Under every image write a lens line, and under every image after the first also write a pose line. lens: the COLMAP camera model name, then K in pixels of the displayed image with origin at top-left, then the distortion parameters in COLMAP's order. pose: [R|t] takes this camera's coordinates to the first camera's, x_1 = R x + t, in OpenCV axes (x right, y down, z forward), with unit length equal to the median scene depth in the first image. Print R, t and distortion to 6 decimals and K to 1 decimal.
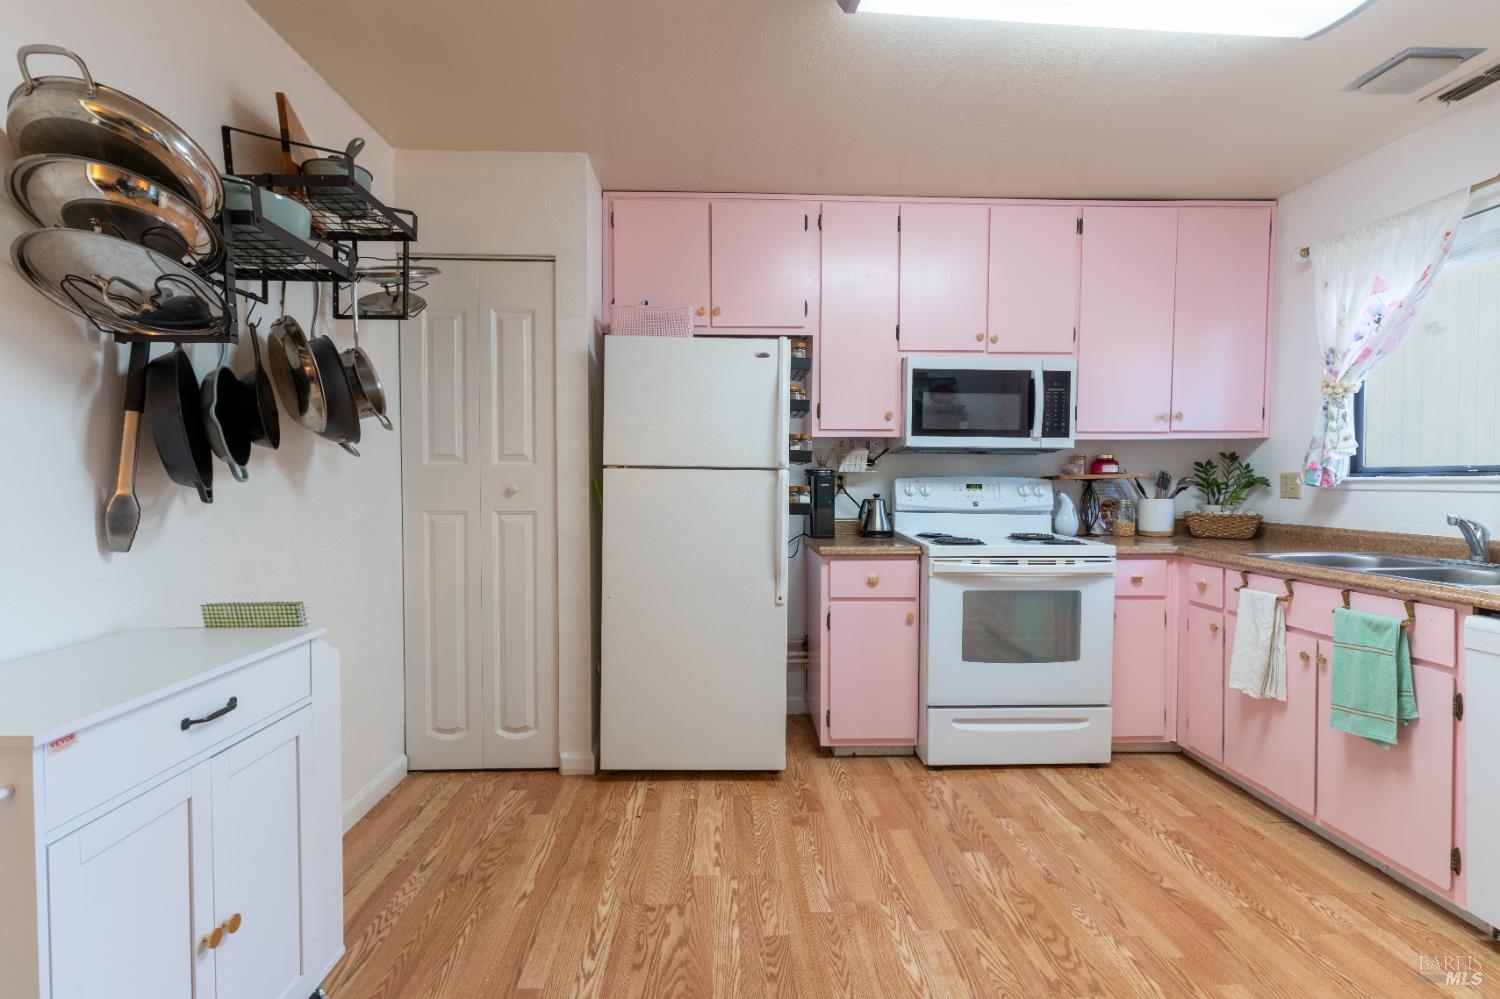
lens RADIAL K [[723.2, 0, 749.0], [0, 723.2, 496.1], [0, 0, 1]] dist [-0.000043, 0.000364]
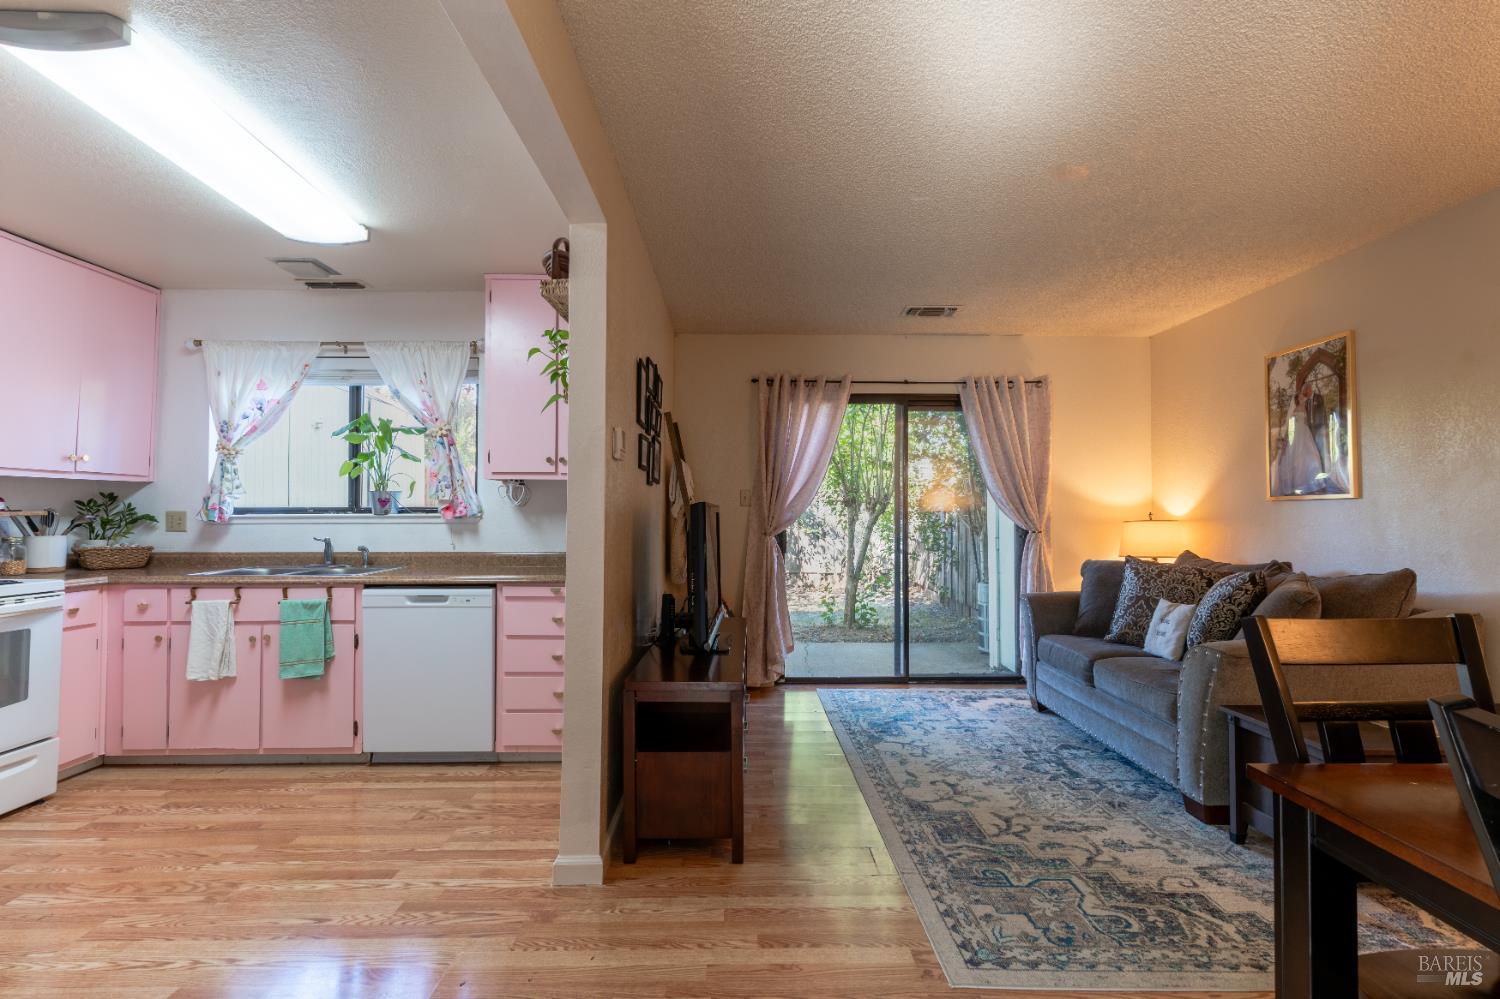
lens RADIAL K [[705.7, 0, 750.2], [0, 705.7, 497.6], [0, 0, 1]] dist [0.000385, -0.000033]
pose [[0.022422, 0.023779, 0.999466, -0.498632], [0.025754, 0.999372, -0.024354, -0.000260], [-0.999417, 0.026286, 0.021795, -0.021564]]
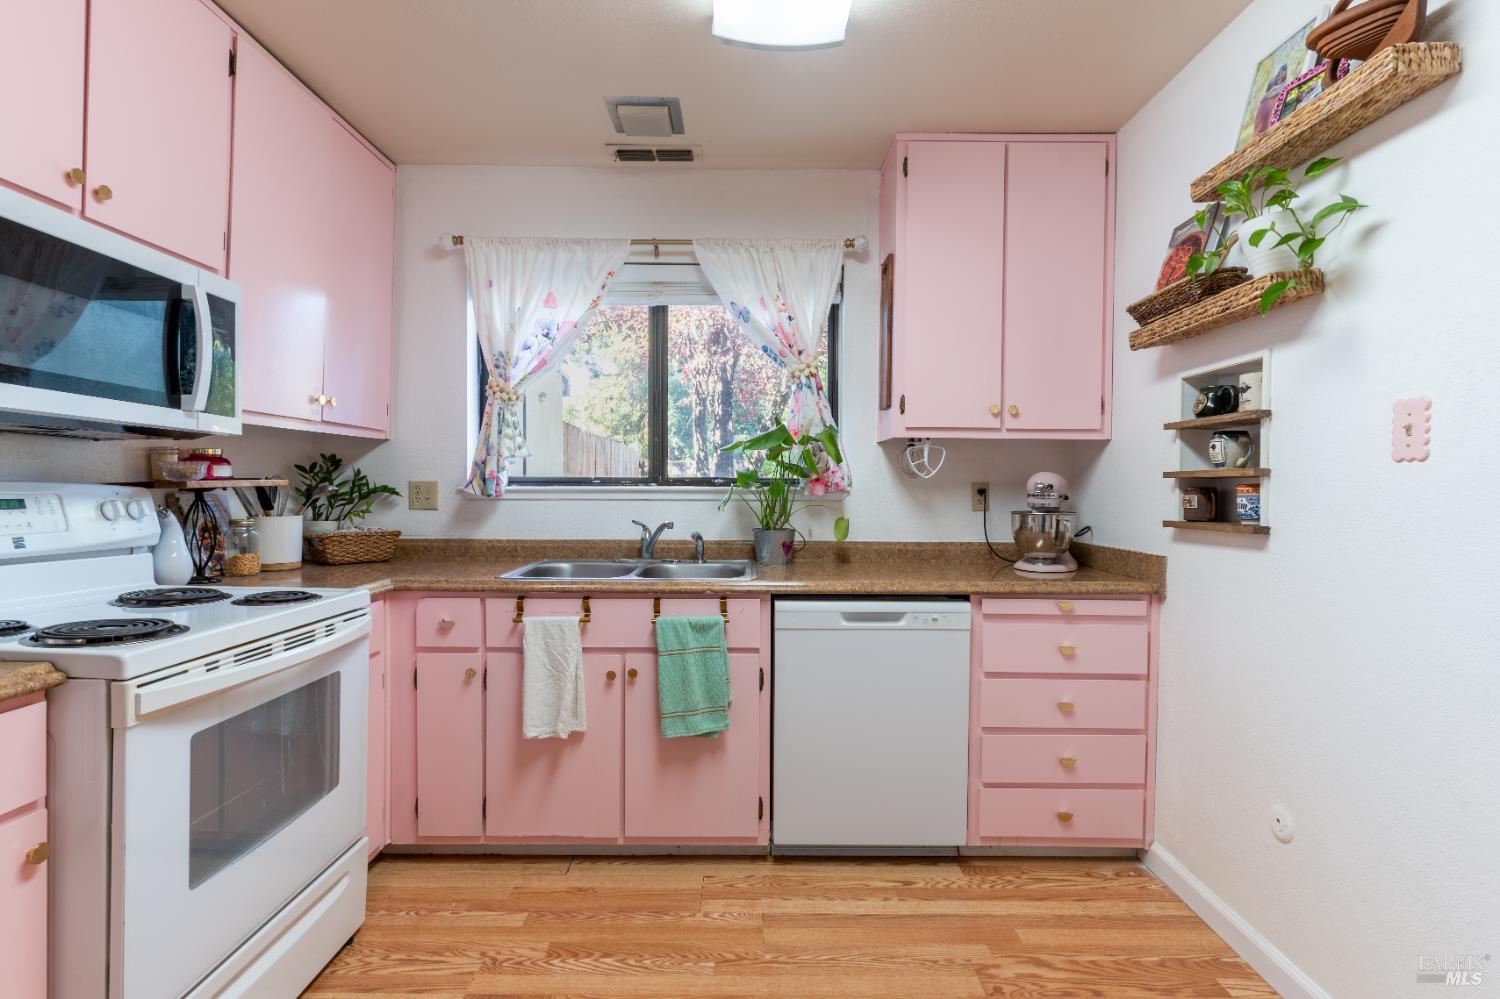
lens RADIAL K [[723.2, 0, 749.0], [0, 723.2, 496.1], [0, 0, 1]] dist [-0.000043, 0.000364]
pose [[0.037497, -0.011258, 0.999233, -0.139944], [0.018853, 0.999767, 0.010556, -0.016999], [-0.999119, 0.018442, 0.037700, 0.626325]]
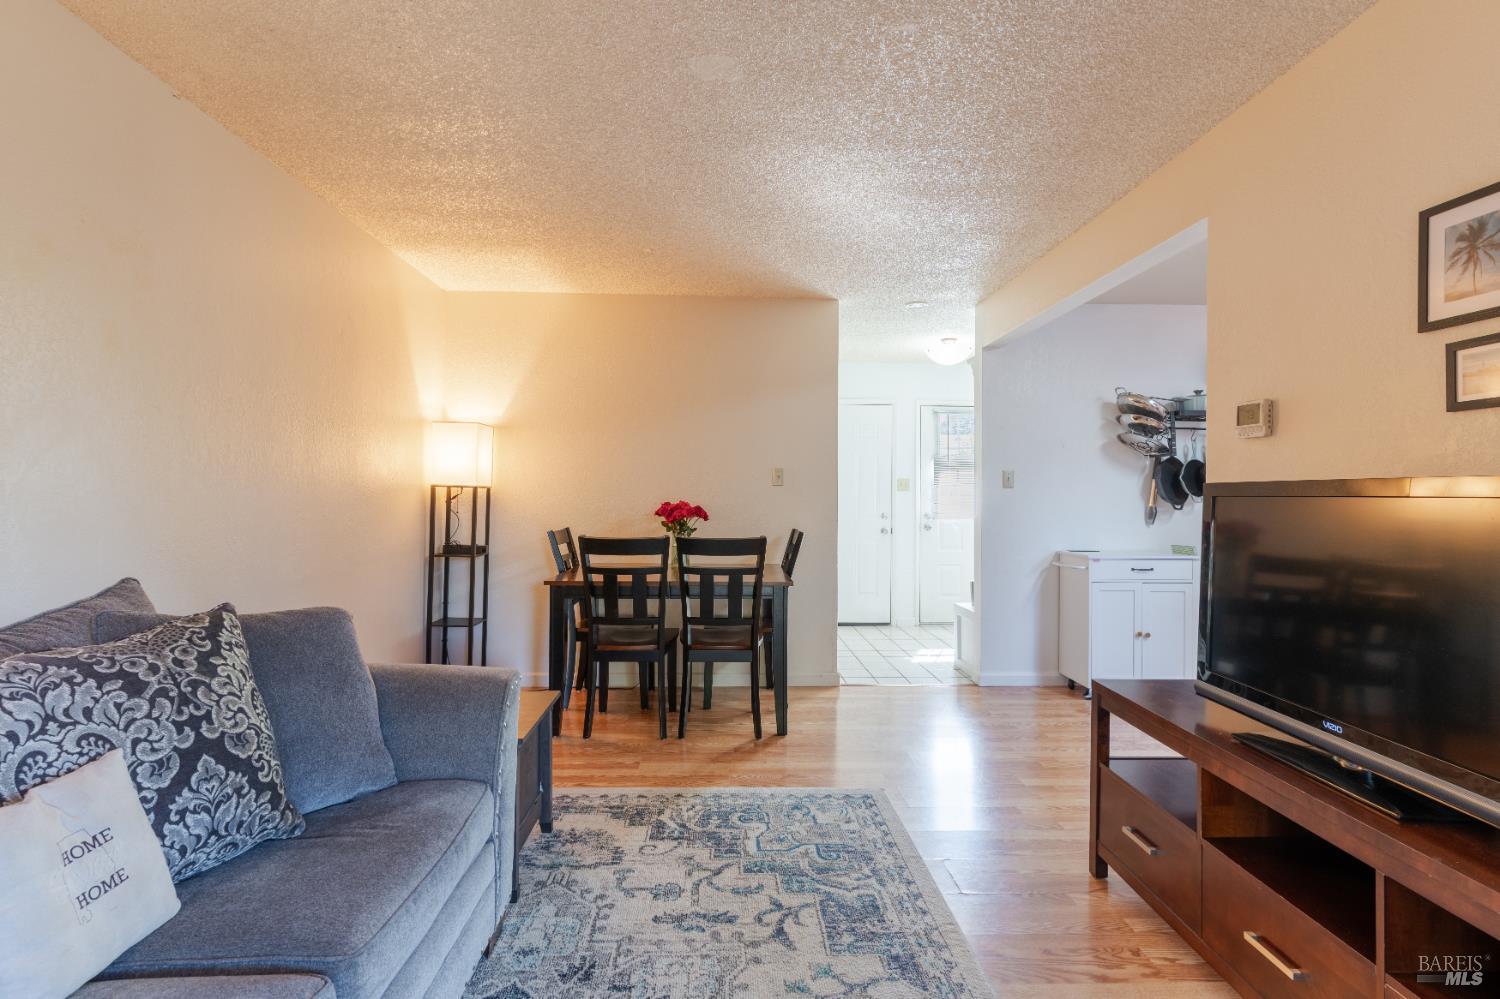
lens RADIAL K [[705.7, 0, 750.2], [0, 705.7, 497.6], [0, 0, 1]] dist [0.000385, -0.000033]
pose [[0.000200, 0.000156, -1.000000, 1.098440], [-0.034013, 0.999421, 0.000149, 0.009268], [0.999421, 0.034013, 0.000205, -0.367861]]
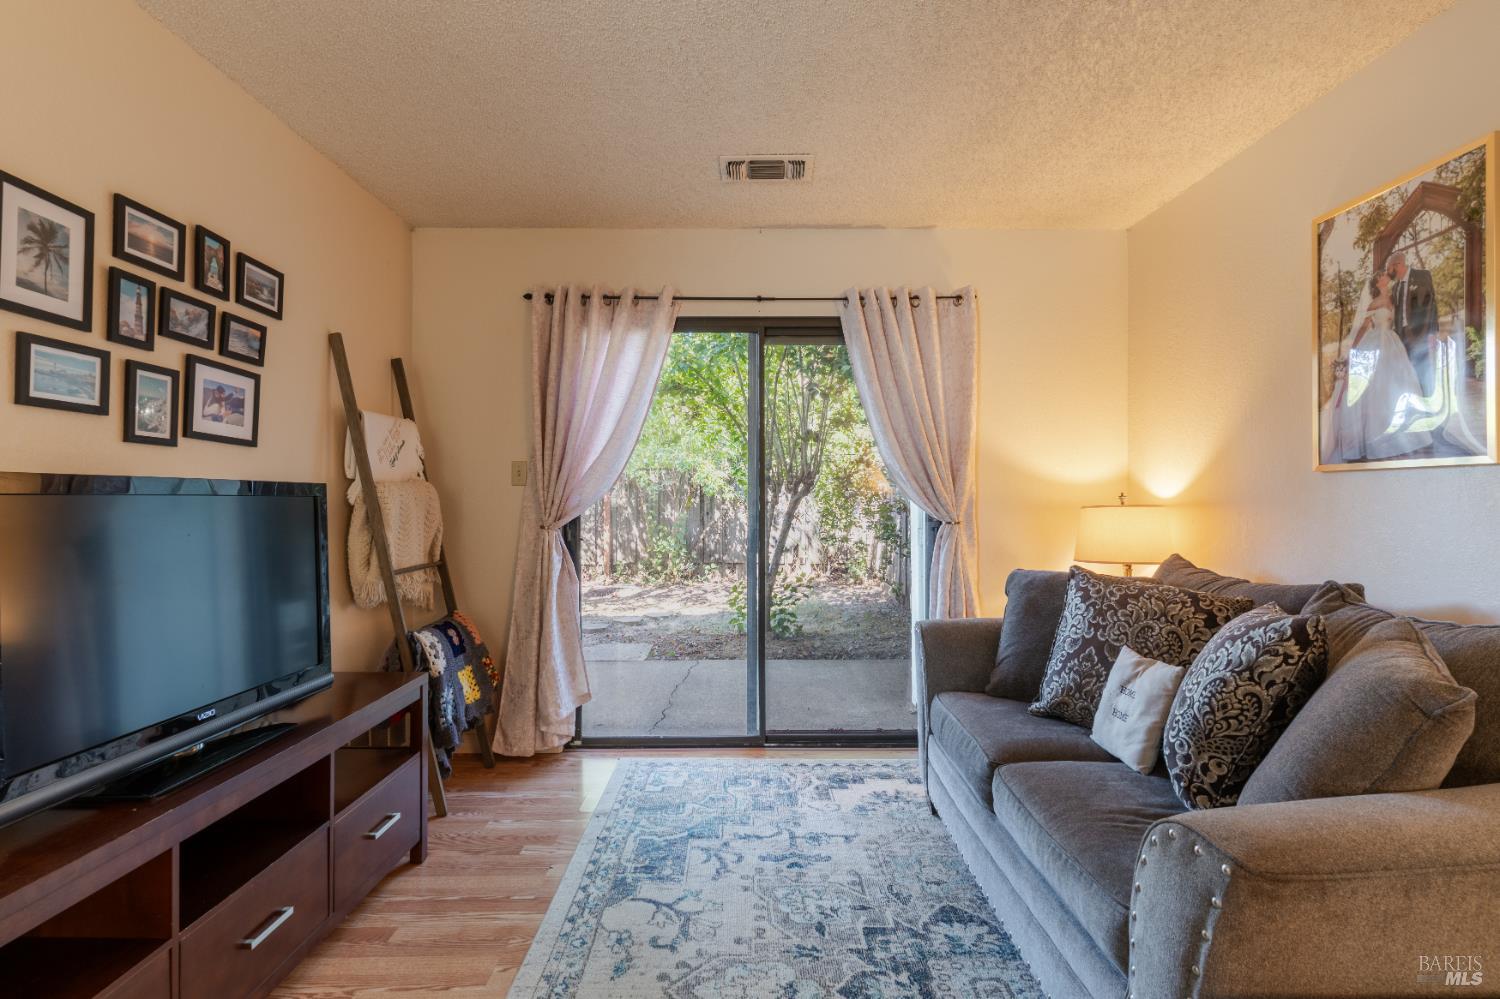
lens RADIAL K [[705.7, 0, 750.2], [0, 705.7, 497.6], [0, 0, 1]] dist [0.000385, -0.000033]
pose [[0.029026, -0.001810, 0.999577, 0.063833], [0.028792, 0.999585, 0.000974, 0.007444], [-0.999164, 0.028752, 0.029066, -0.373576]]
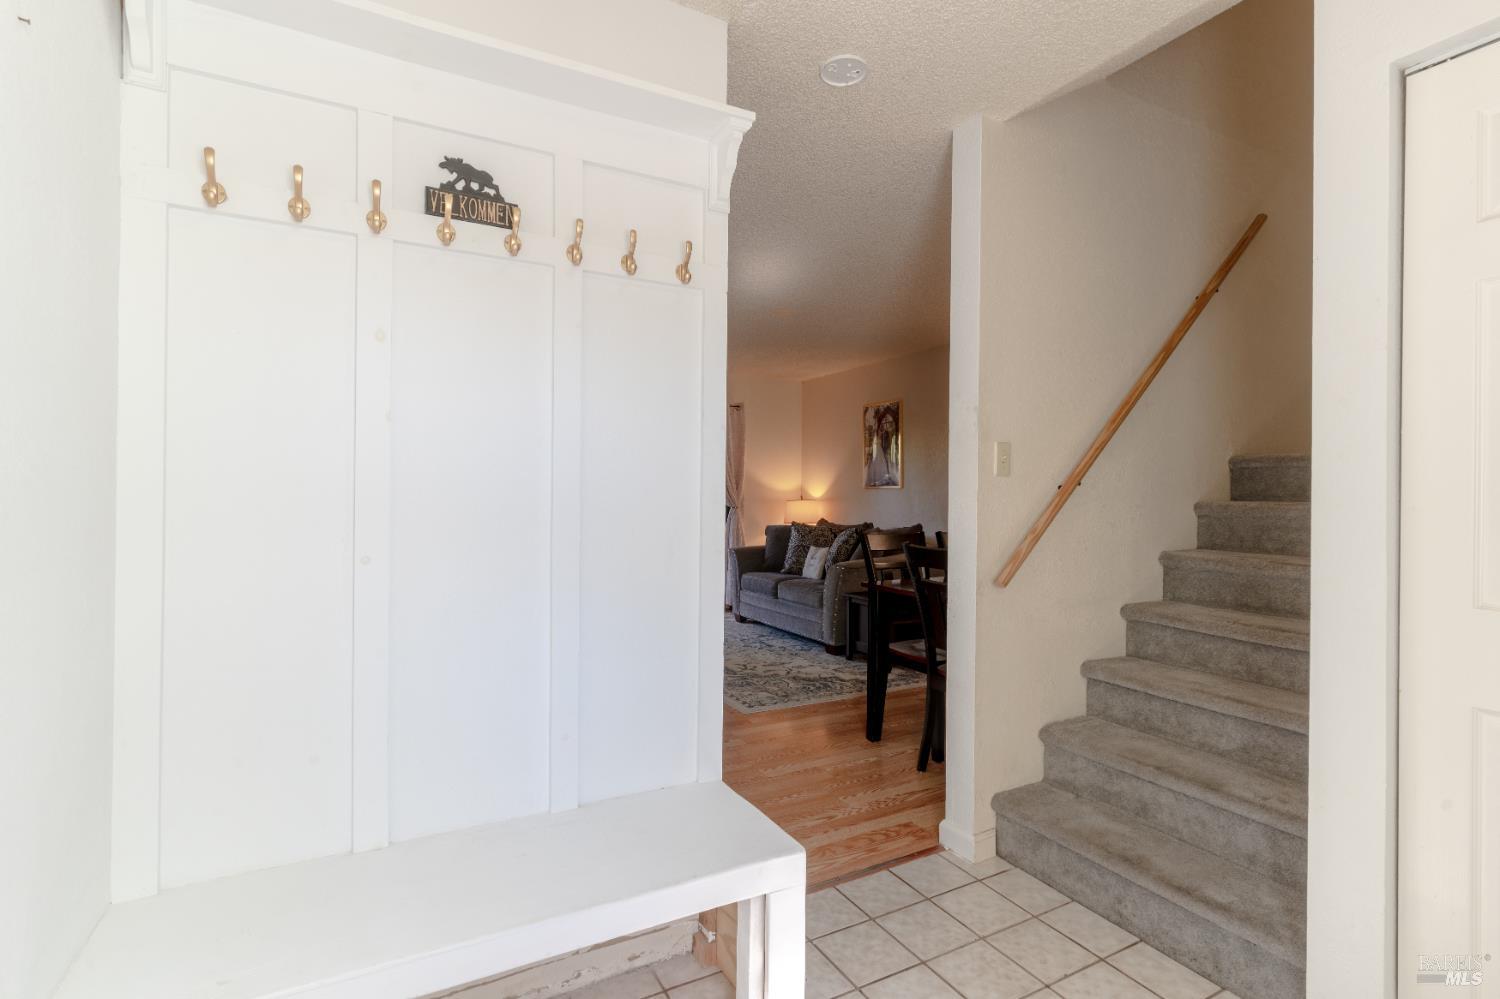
lens RADIAL K [[705.7, 0, 750.2], [0, 705.7, 497.6], [0, 0, 1]] dist [0.000385, -0.000033]
pose [[-0.444349, -0.005222, 0.895839, -1.060401], [0.018117, 0.999726, 0.014814, -0.013474], [-0.895671, 0.022812, -0.444132, 0.395078]]
